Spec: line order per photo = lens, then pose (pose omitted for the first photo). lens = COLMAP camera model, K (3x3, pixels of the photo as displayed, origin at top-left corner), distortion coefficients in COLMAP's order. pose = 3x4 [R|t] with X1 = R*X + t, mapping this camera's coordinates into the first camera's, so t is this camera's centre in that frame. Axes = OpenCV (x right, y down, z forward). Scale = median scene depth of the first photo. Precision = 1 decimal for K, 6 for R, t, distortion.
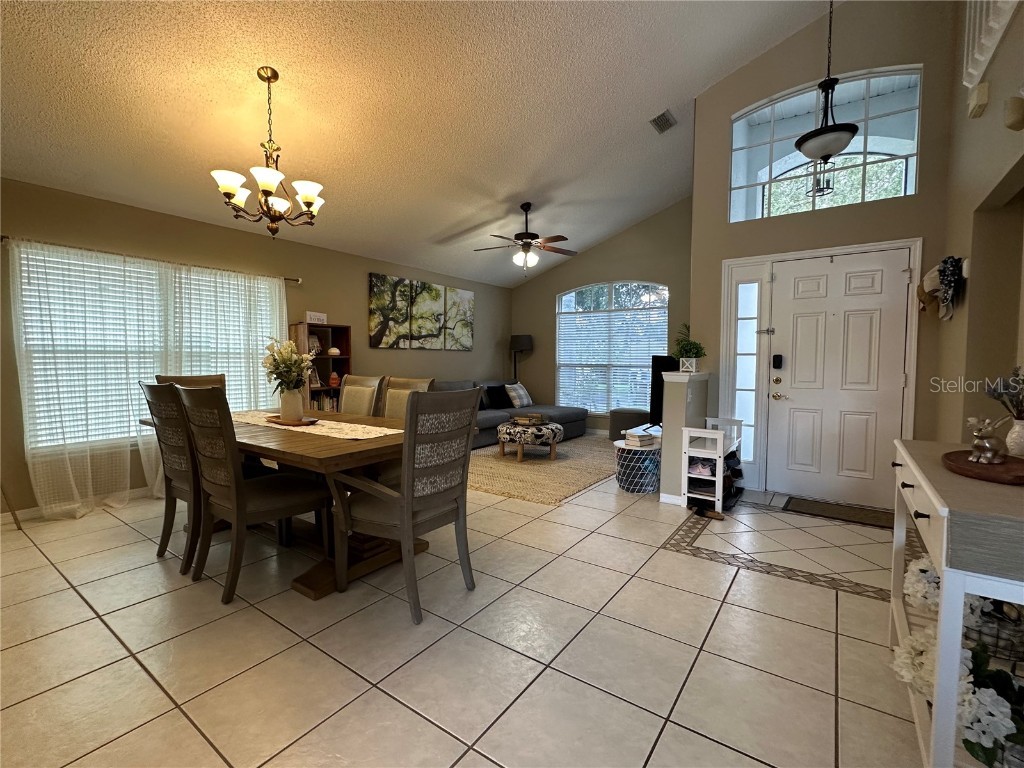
lens RADIAL K [[465.4, 0, 512.0], [0, 465.4, 384.0], [0, 0, 1]] dist [-0.010755, 0.000489]
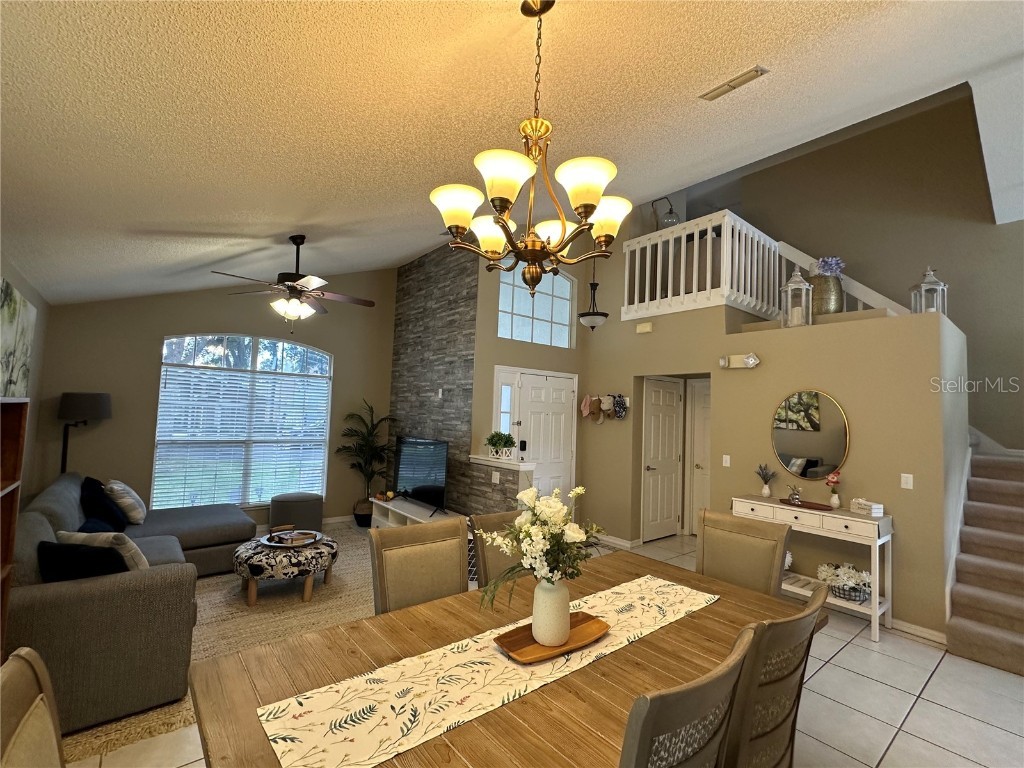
lens RADIAL K [[465.4, 0, 512.0], [0, 465.4, 384.0], [0, 0, 1]] dist [-0.010755, 0.000489]
pose [[0.247353, 0.063748, 0.966826, -0.751197], [0.015311, 0.997452, -0.069684, -0.129397], [-0.968804, 0.032040, 0.245747, 0.658519]]
